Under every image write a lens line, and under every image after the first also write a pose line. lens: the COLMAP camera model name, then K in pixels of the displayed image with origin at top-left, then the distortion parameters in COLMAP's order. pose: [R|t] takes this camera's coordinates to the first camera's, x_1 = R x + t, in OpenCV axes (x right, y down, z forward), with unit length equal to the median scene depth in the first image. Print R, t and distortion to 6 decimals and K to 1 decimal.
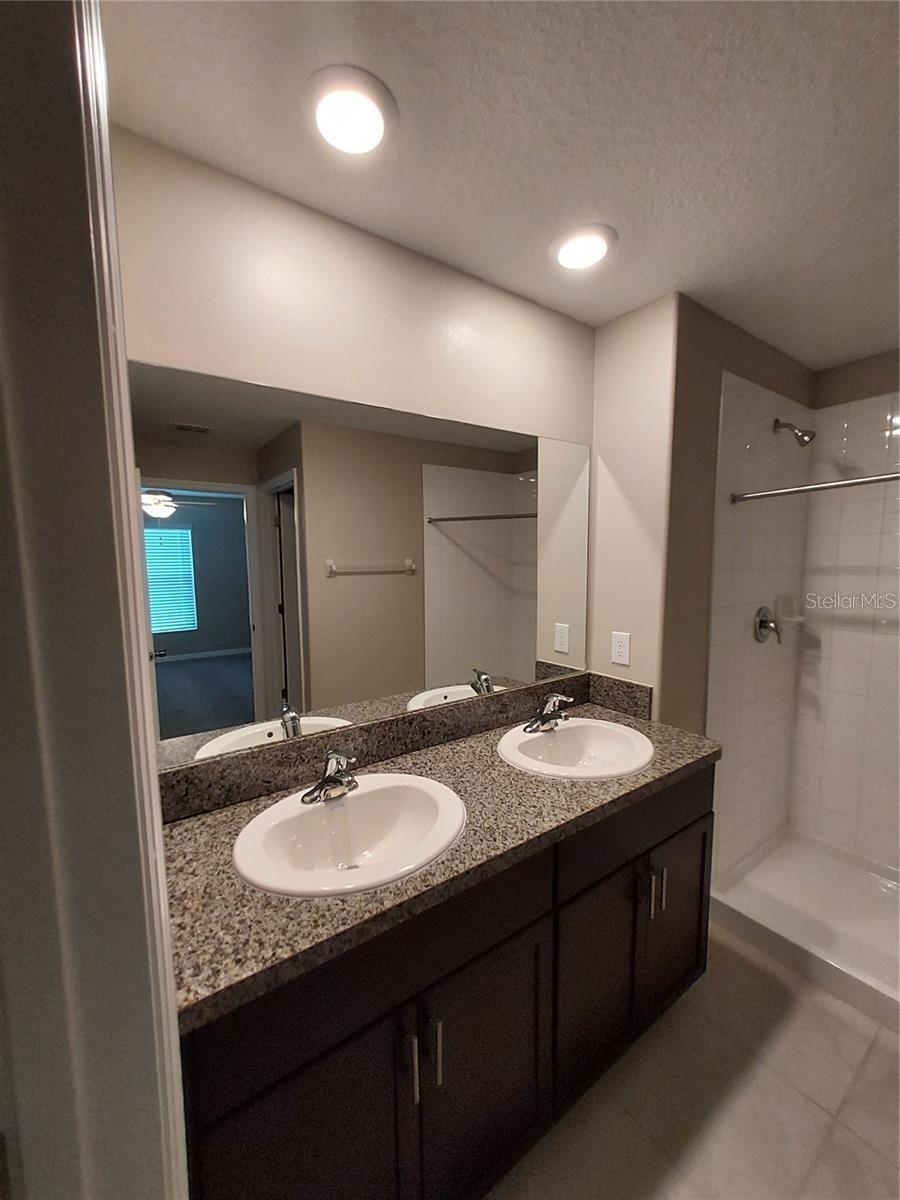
lens RADIAL K [[463.8, 0, 445.1], [0, 463.8, 603.1], [0, 0, 1]] dist [0.004550, 0.000157]
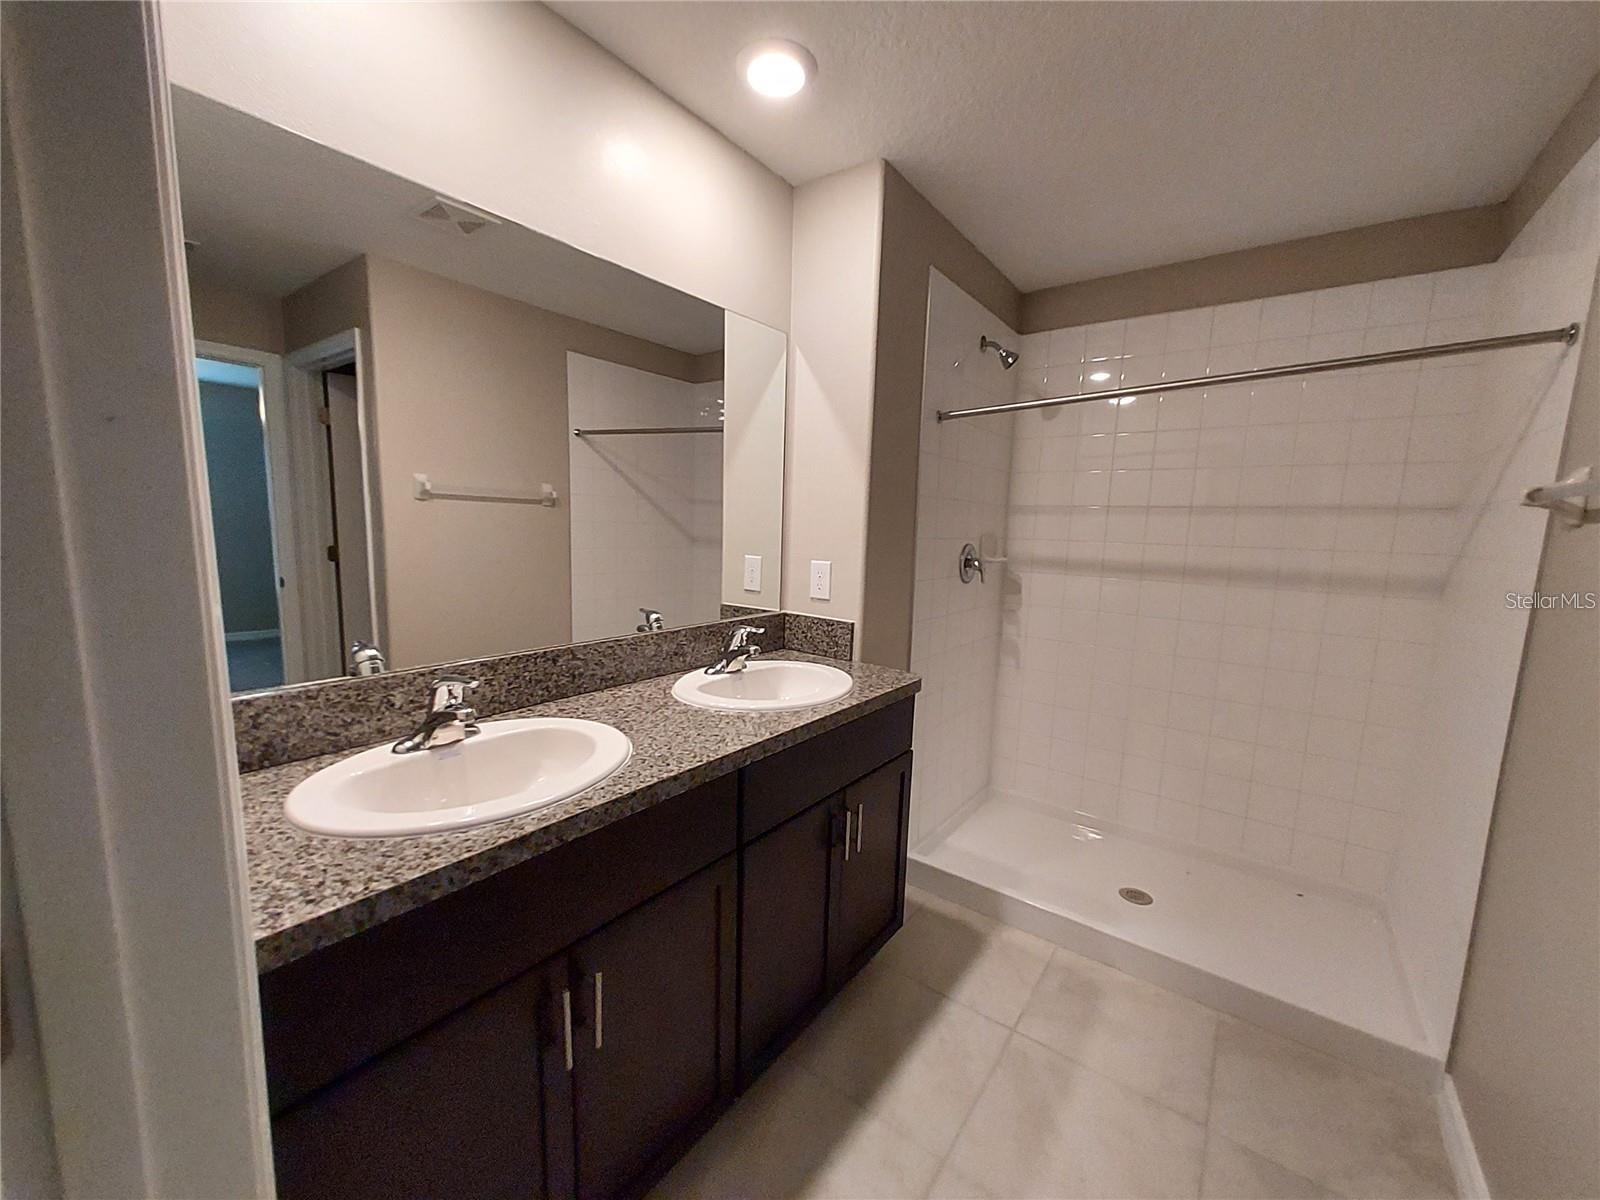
lens RADIAL K [[618.4, 0, 805.3], [0, 618.4, 605.7], [0, 0, 1]] dist [0.004550, 0.000157]
pose [[0.948758, -0.003498, 0.315986, -0.005498], [-0.007488, 0.999409, 0.033549, 0.129110], [-0.315916, -0.034197, 0.948171, -0.077418]]
